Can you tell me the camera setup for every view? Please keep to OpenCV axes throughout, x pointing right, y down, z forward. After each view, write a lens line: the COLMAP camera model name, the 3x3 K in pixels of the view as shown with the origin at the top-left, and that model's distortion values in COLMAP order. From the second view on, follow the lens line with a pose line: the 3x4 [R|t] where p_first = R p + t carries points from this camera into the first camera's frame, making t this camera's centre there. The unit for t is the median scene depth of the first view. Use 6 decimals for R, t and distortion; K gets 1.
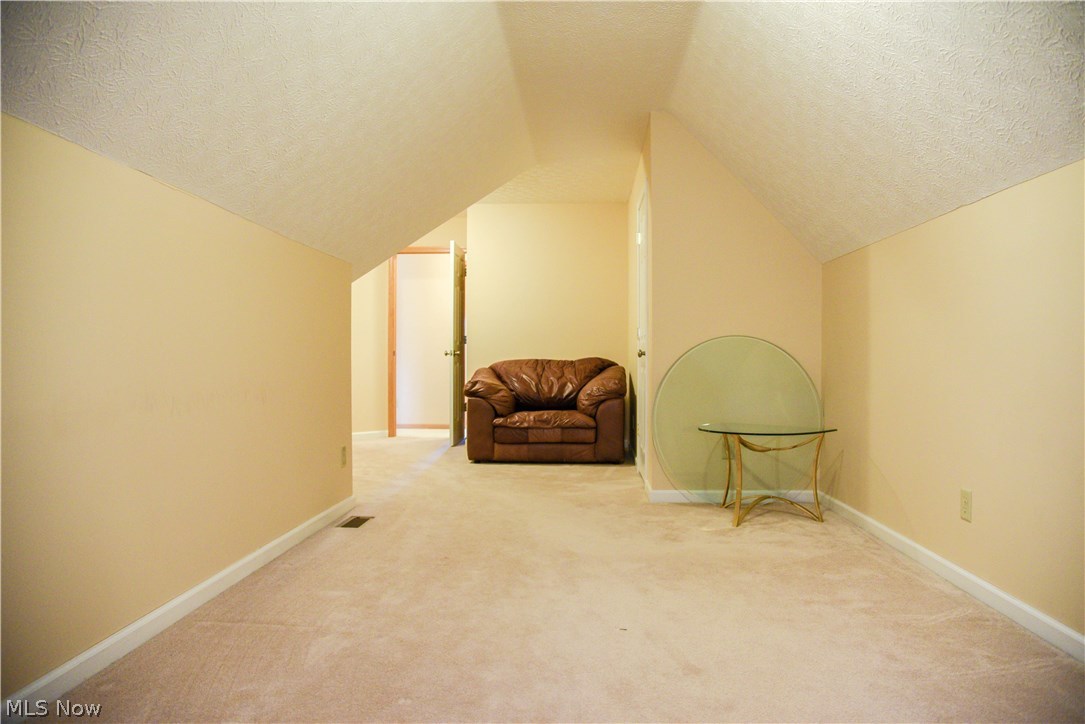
lens RADIAL K [[748.8, 0, 543.4], [0, 748.8, 362.0], [0, 0, 1]] dist [-0.098130, 0.045343]
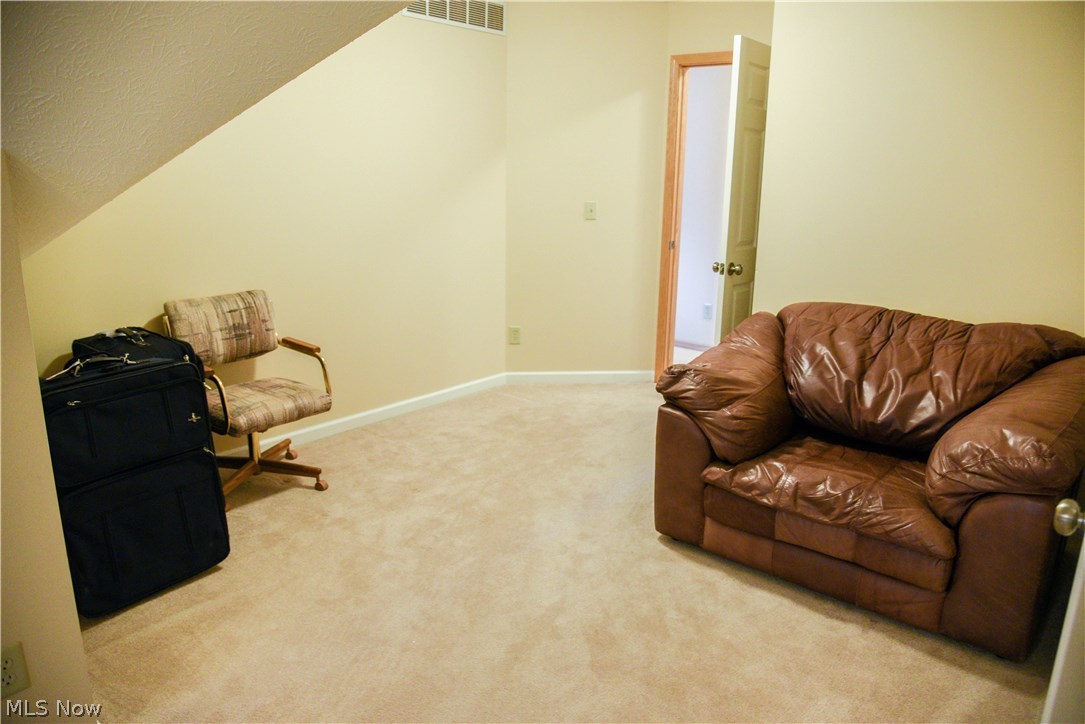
lens RADIAL K [[748.8, 0, 539.8], [0, 748.8, 355.9], [0, 0, 1]] dist [-0.098130, 0.045343]
pose [[0.794906, 0.157695, -0.585881, 0.100368], [-0.014686, 0.970351, 0.241253, -0.088962], [0.606555, -0.183169, 0.773654, 0.617079]]
